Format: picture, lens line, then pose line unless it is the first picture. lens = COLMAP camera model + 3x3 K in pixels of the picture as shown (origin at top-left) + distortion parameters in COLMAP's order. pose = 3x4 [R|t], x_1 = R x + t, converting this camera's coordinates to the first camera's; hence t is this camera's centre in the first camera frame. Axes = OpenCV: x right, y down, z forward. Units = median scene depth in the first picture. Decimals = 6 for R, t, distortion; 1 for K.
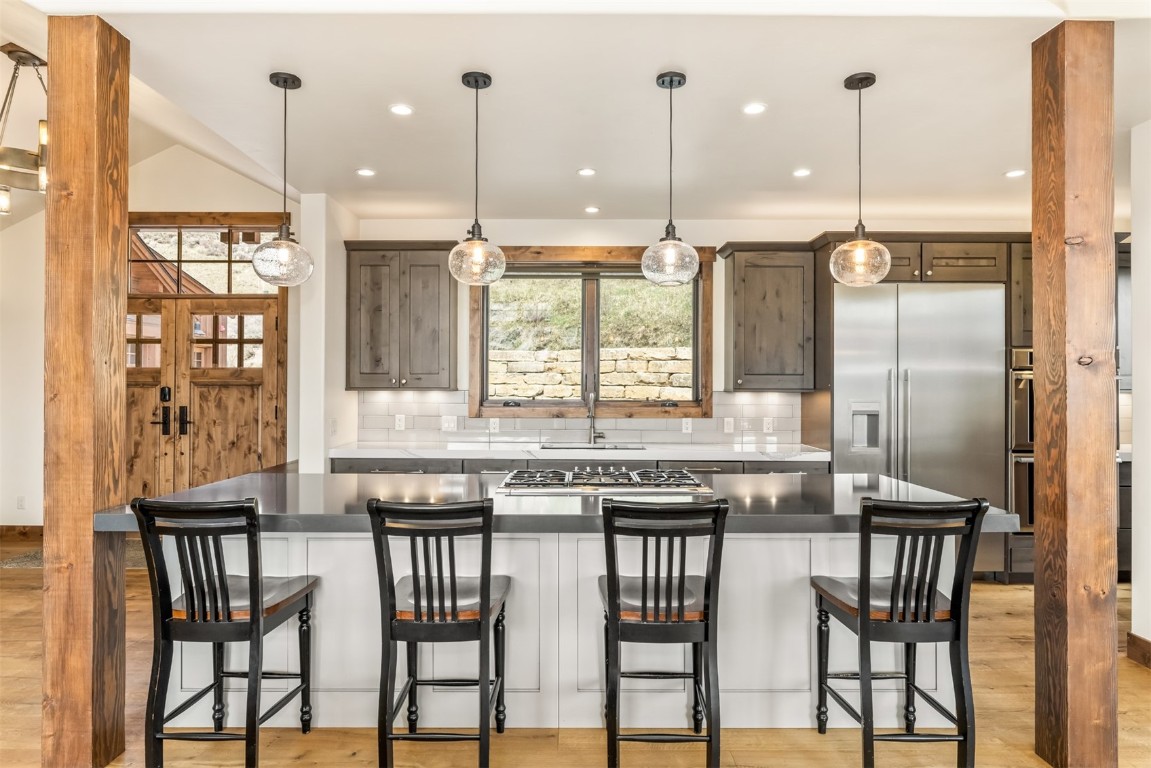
lens RADIAL K [[676.0, 0, 577.2], [0, 676.0, 382.0], [0, 0, 1]] dist [-0.002724, 0.000400]
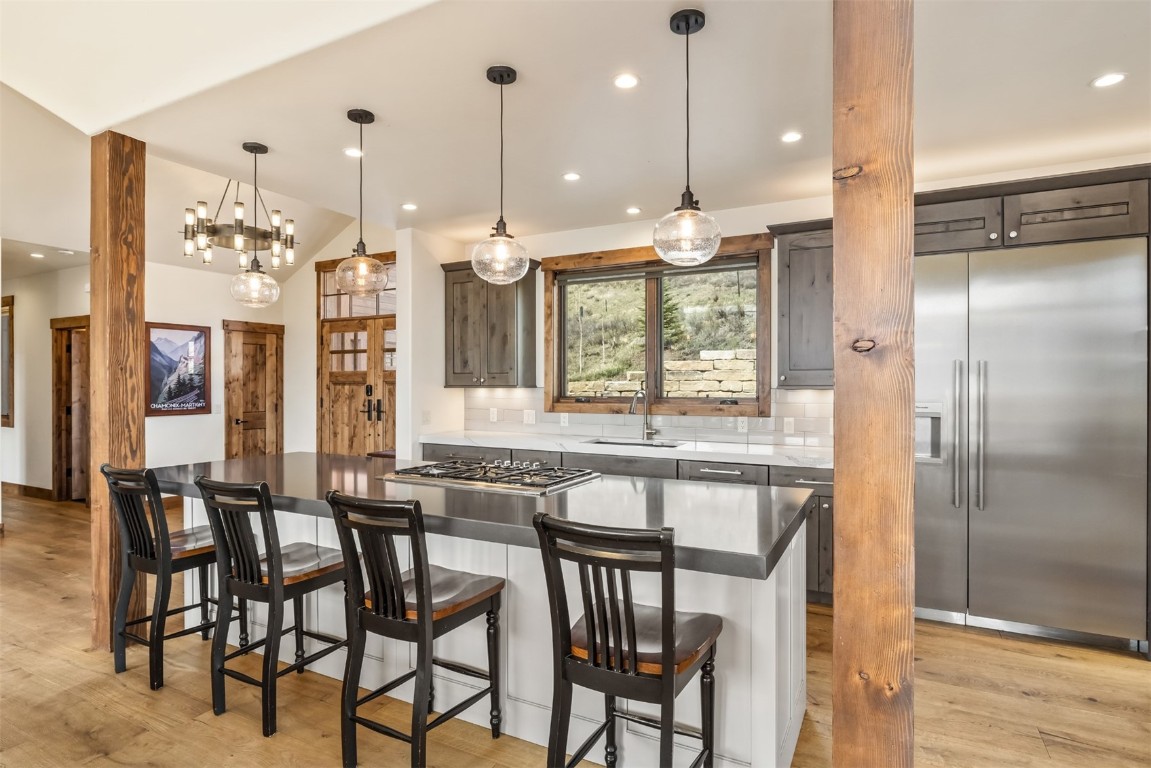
lens RADIAL K [[602.0, 0, 575.5], [0, 602.0, 384.0], [0, 0, 1]] dist [-0.007112, -0.000272]
pose [[0.885558, -0.003180, -0.464519, 0.367173], [0.006739, 0.999959, 0.006002, 0.000965], [0.464481, -0.008445, 0.885543, 0.152580]]
